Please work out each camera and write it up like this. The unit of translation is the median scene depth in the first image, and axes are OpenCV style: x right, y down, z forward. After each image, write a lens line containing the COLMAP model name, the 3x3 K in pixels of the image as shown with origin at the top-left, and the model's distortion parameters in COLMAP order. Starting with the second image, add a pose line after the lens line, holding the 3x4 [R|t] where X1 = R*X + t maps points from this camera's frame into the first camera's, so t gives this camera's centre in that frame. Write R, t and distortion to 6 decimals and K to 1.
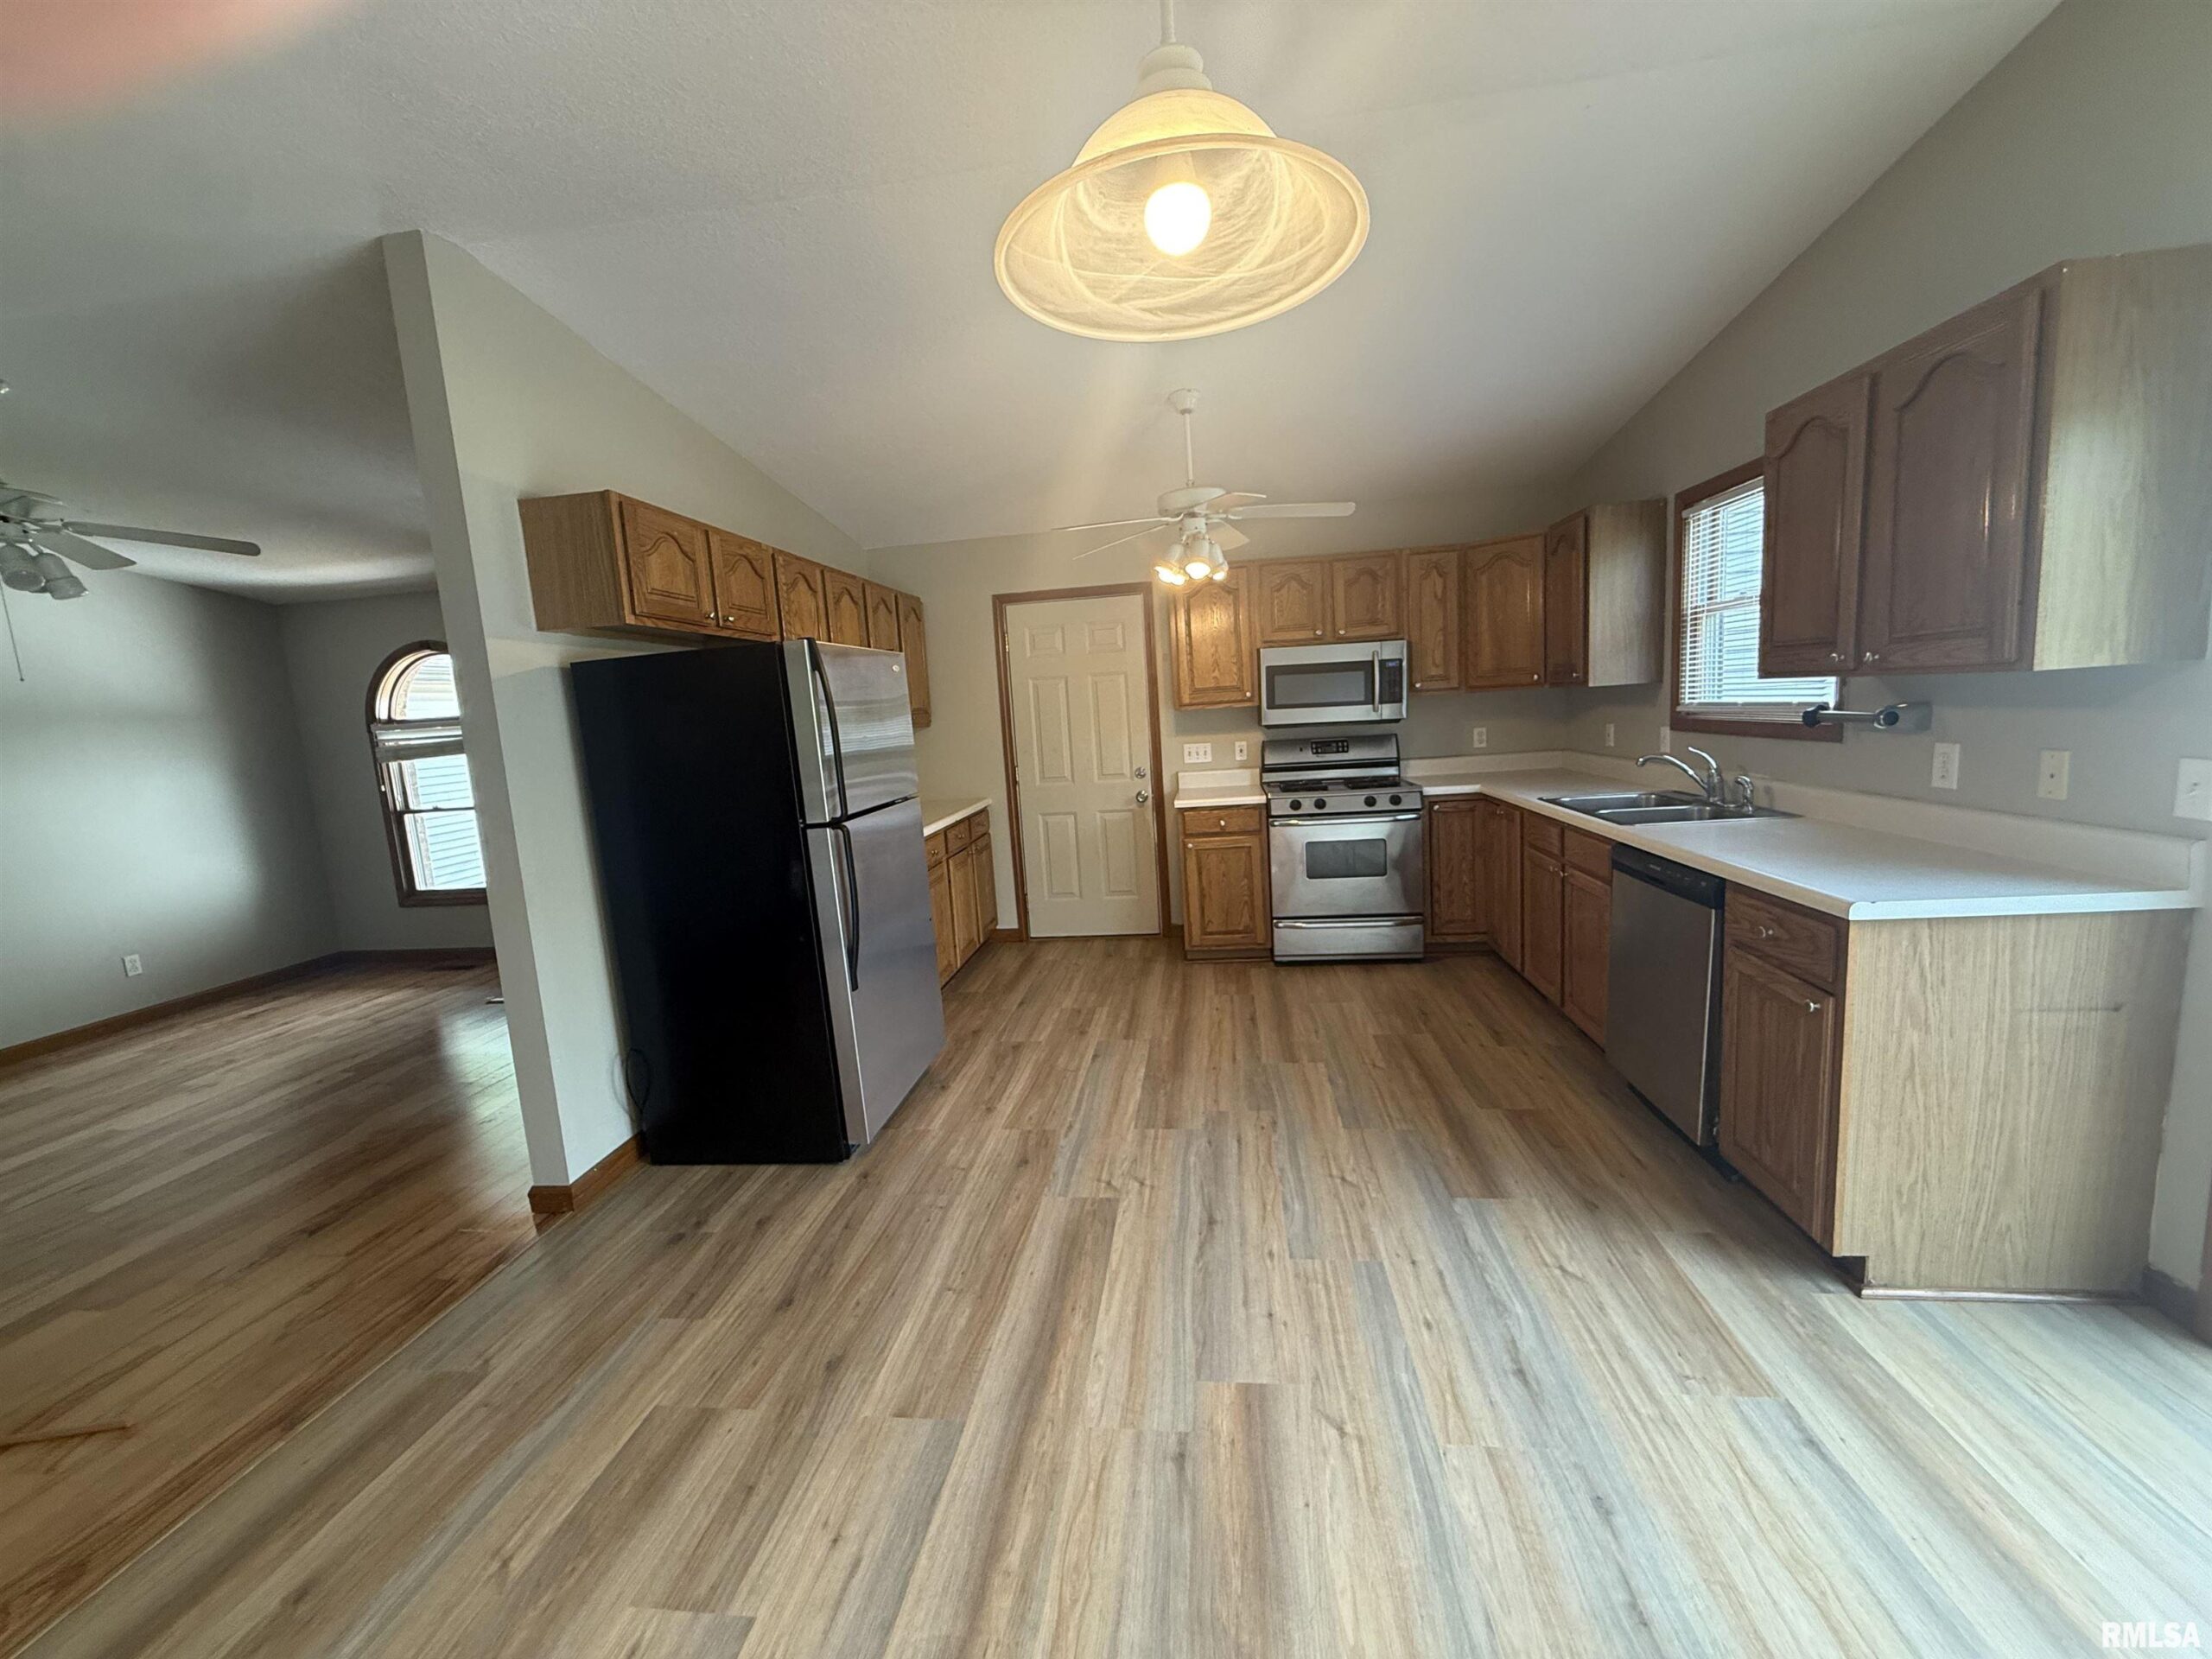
lens RADIAL K [[882.6, 0, 1100.8], [0, 882.6, 830.7], [0, 0, 1]] dist [-0.000184, 0.000122]
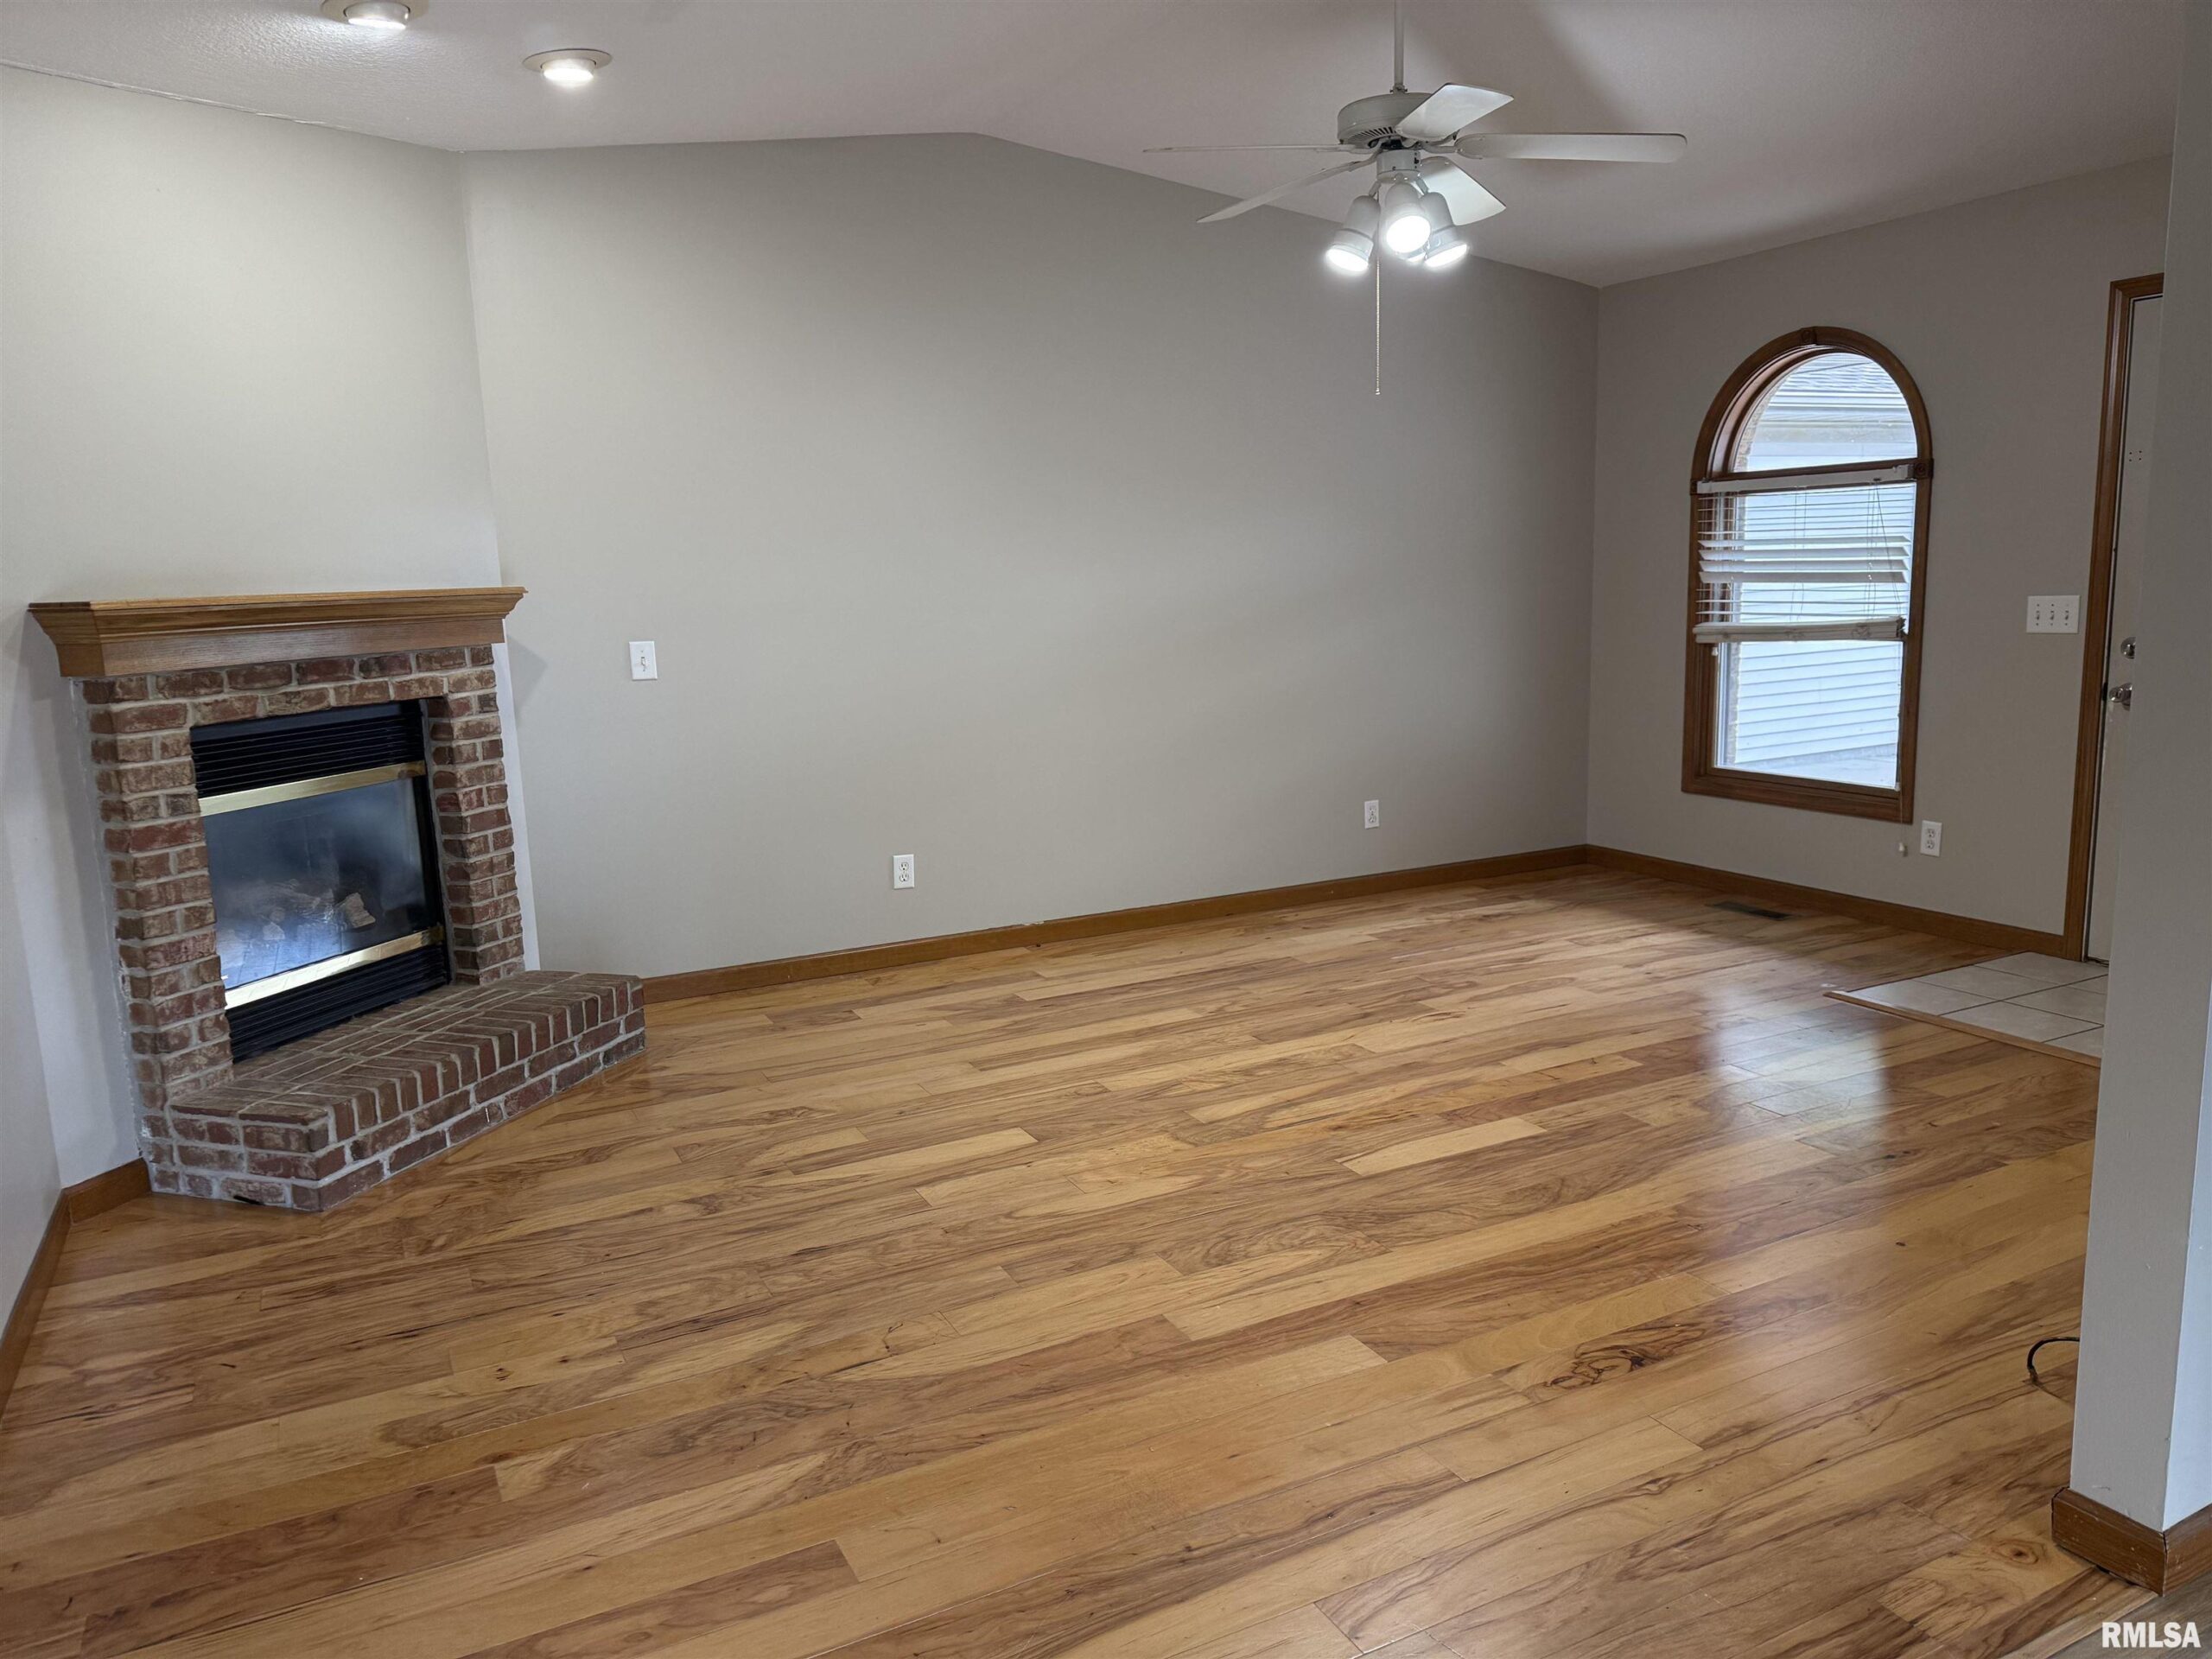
lens RADIAL K [[1599.1, 0, 1113.0], [0, 1599.1, 843.6], [0, 0, 1]] dist [0.043327, -0.003135]
pose [[0.564168, 0.188185, -0.803928, -0.294585], [-0.119876, 0.982032, 0.145751, 0.019855], [0.816911, 0.014144, 0.576590, 0.120765]]
